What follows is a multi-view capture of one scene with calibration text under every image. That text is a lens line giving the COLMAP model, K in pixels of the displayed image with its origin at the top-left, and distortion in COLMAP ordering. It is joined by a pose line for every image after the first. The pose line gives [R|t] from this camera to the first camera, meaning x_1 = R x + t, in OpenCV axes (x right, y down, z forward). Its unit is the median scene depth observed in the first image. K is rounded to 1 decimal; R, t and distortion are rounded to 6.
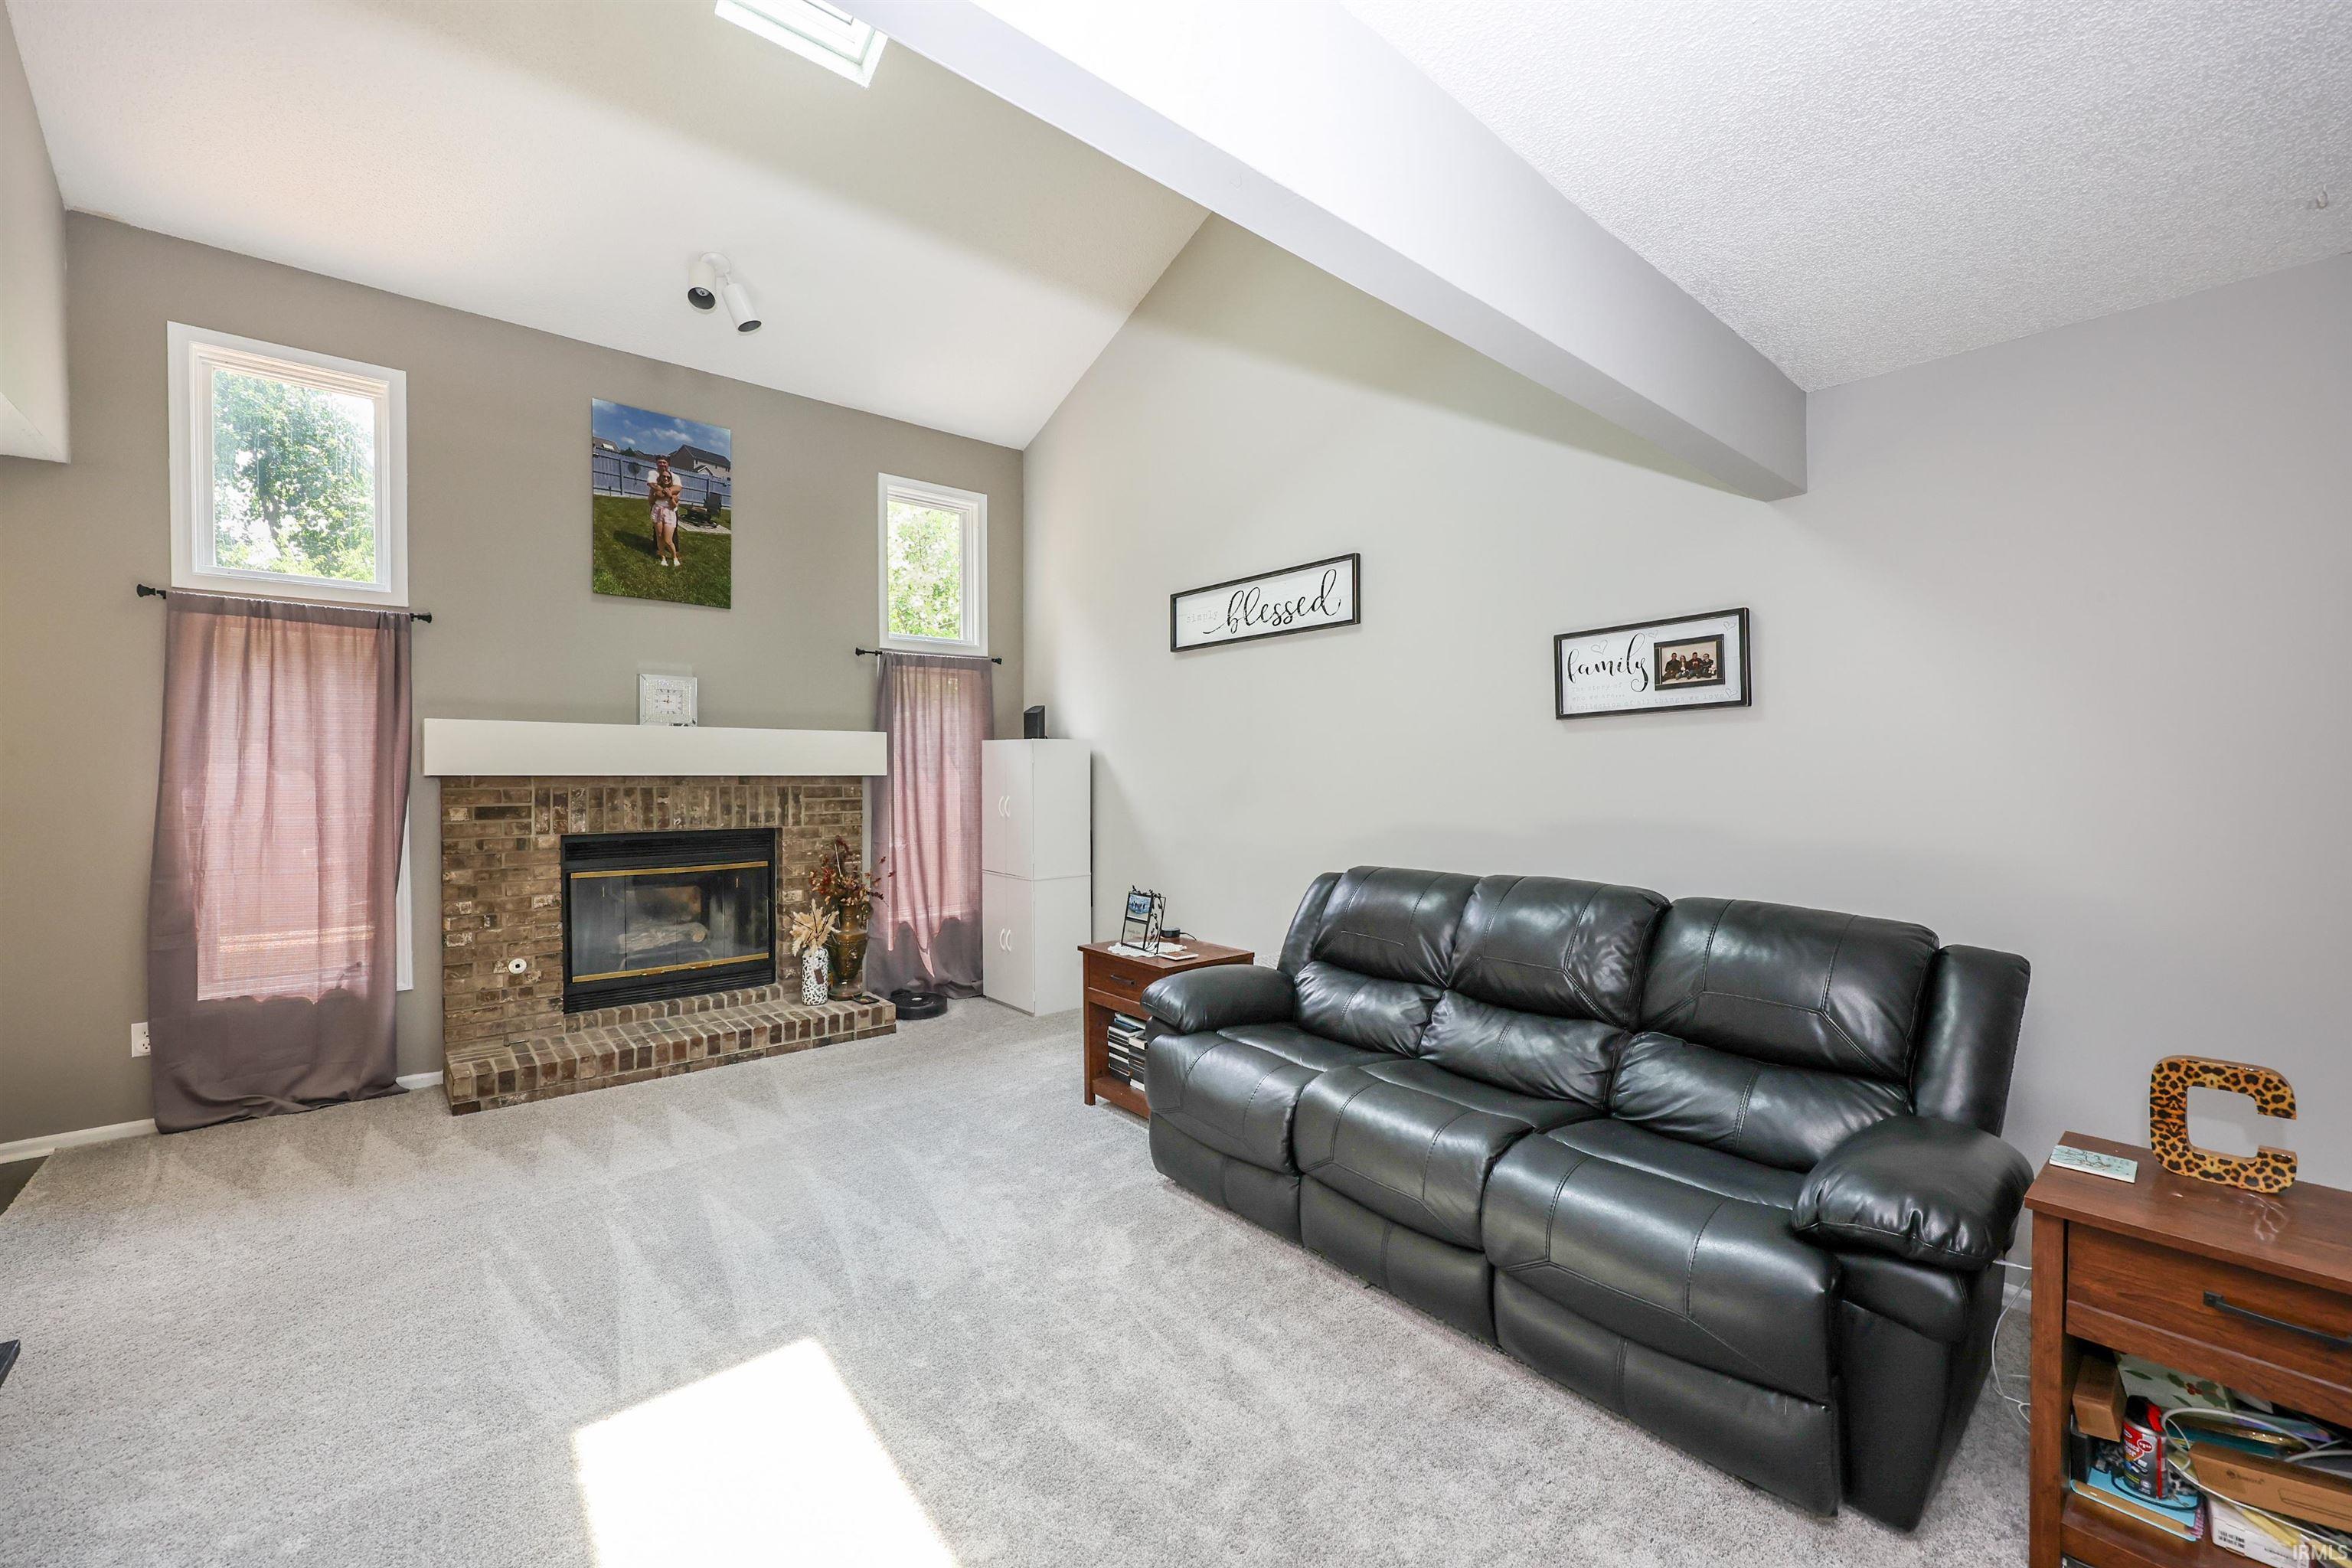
lens RADIAL K [[970.4, 0, 1175.8], [0, 970.4, 776.0], [0, 0, 1]] dist [0.005023, 0.000412]
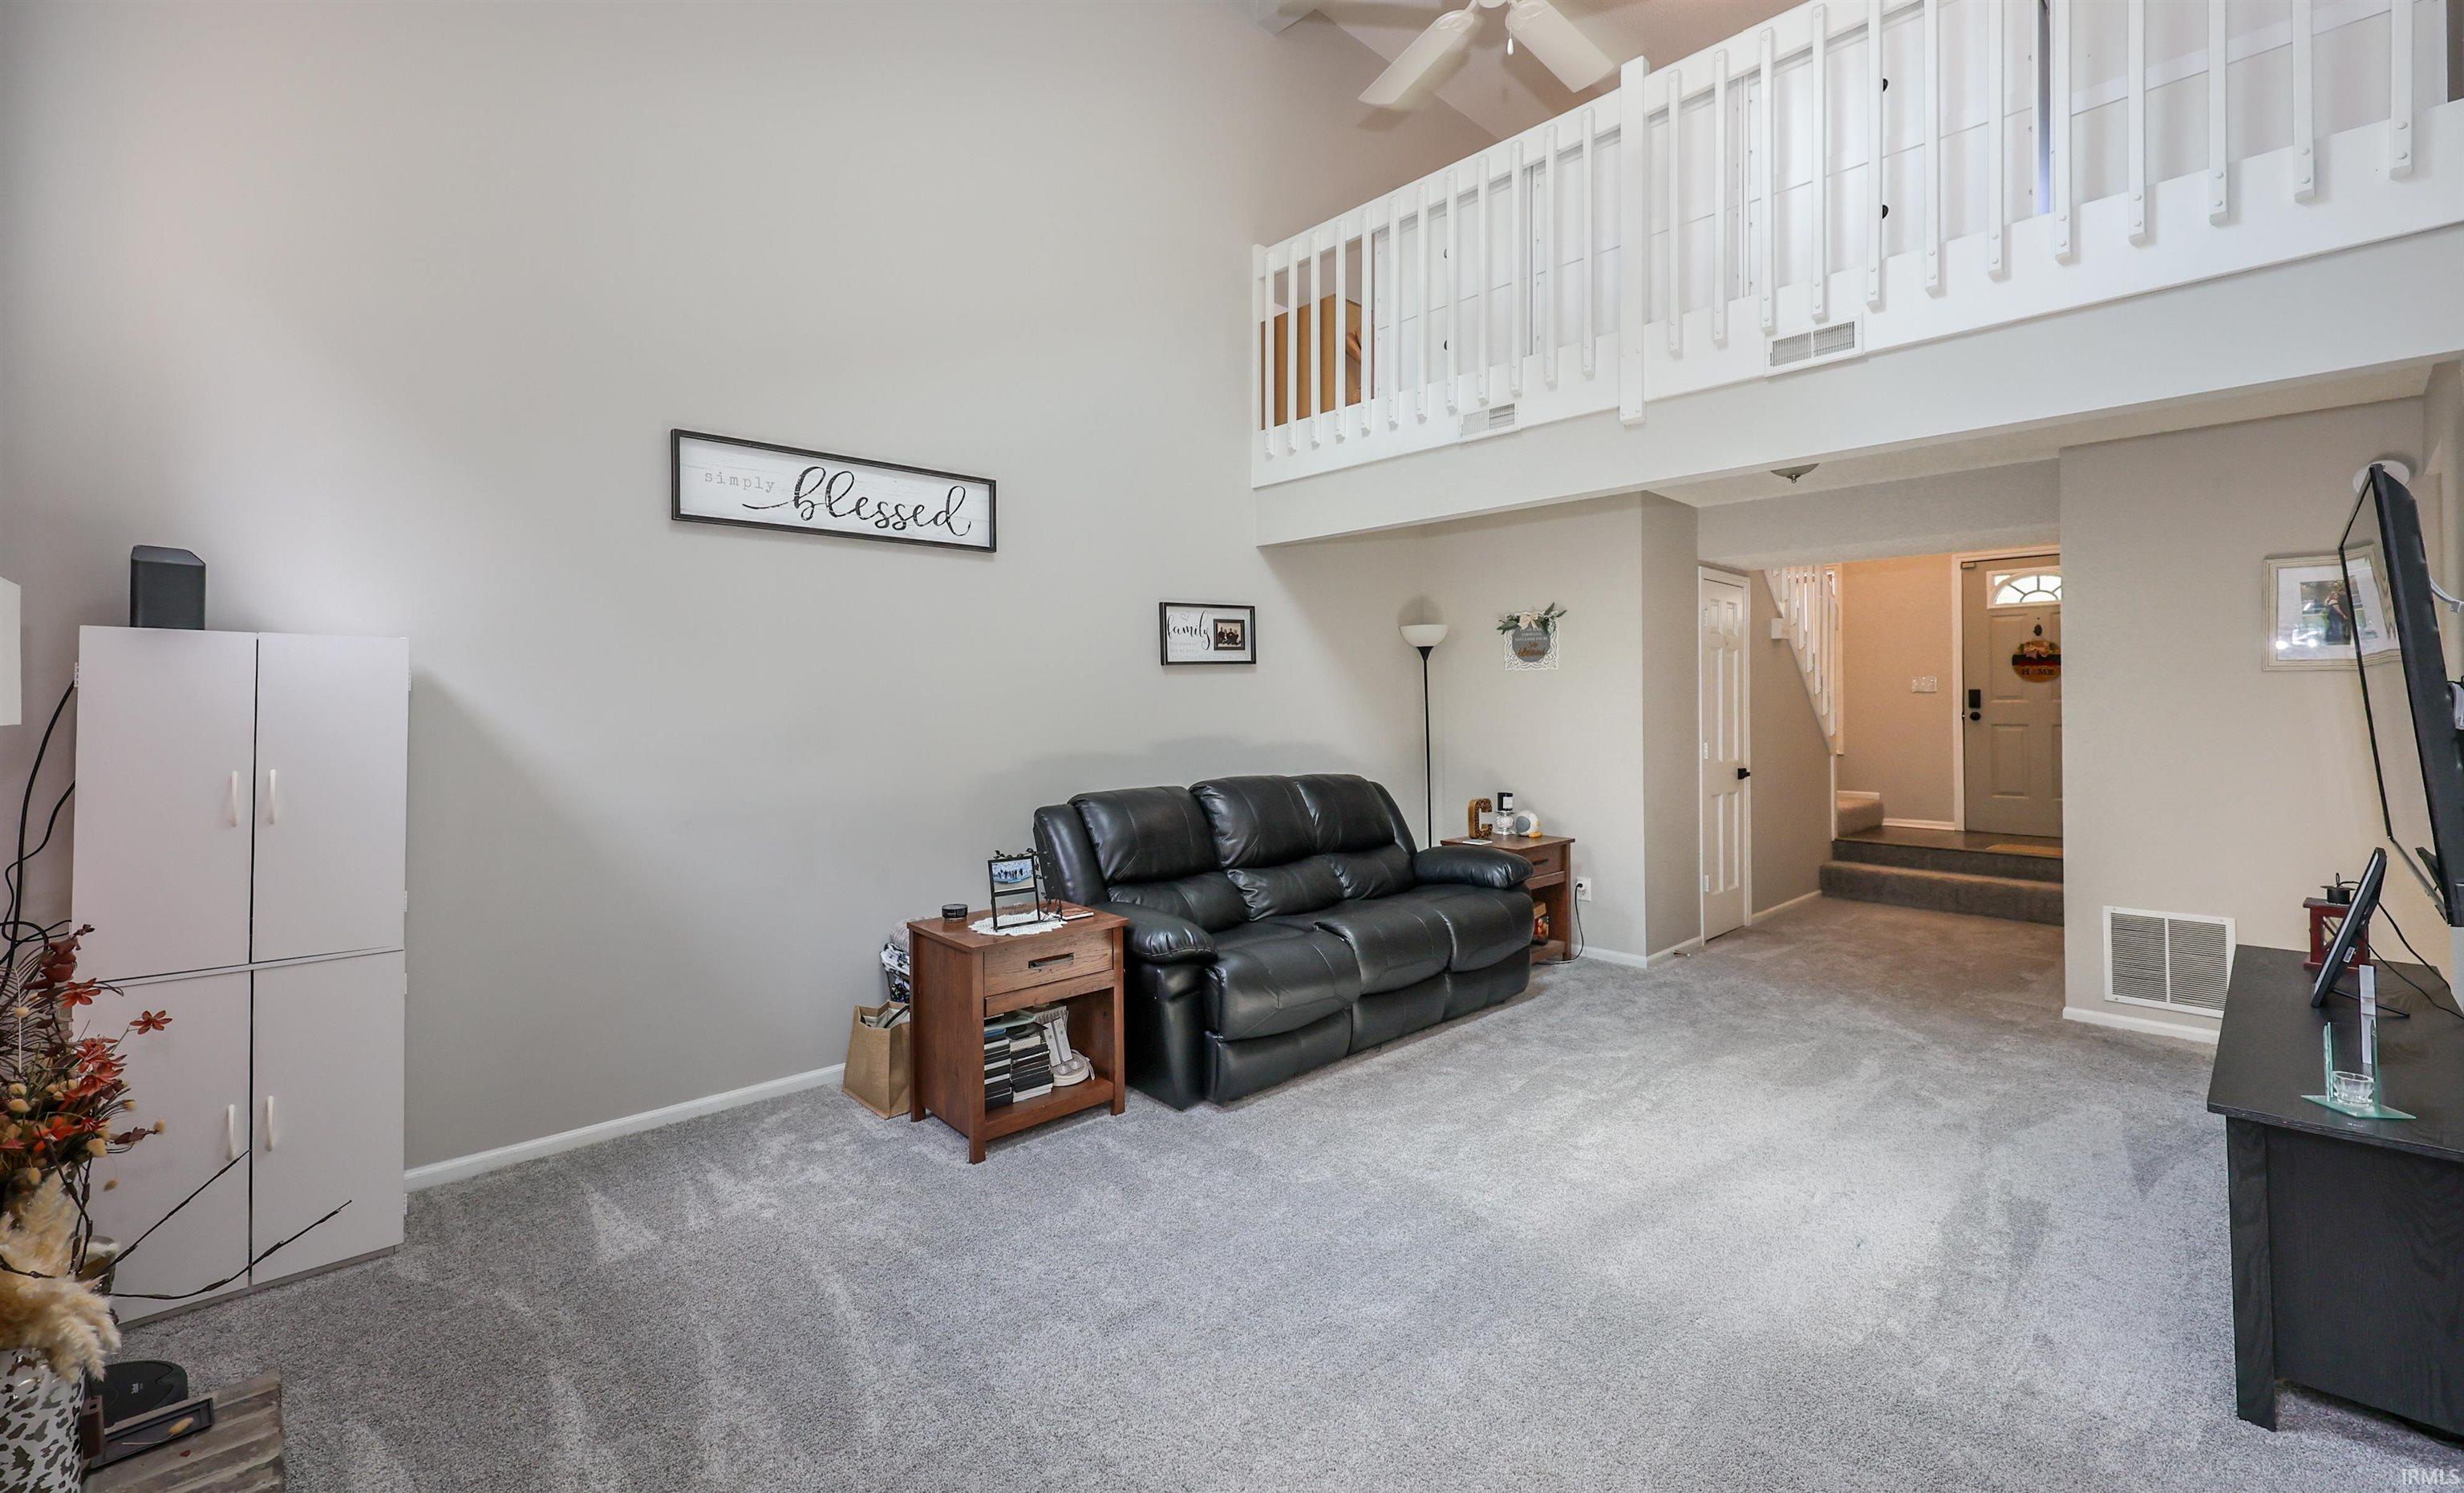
lens RADIAL K [[1006.9, 0, 1235.8], [0, 1006.9, 690.0], [0, 0, 1]] dist [-0.000788, -0.000053]
pose [[-0.052281, 0.012822, 0.998550, -0.832633], [0.009359, 0.999880, -0.012349, -0.004924], [-0.998589, 0.008700, -0.052394, 0.814070]]
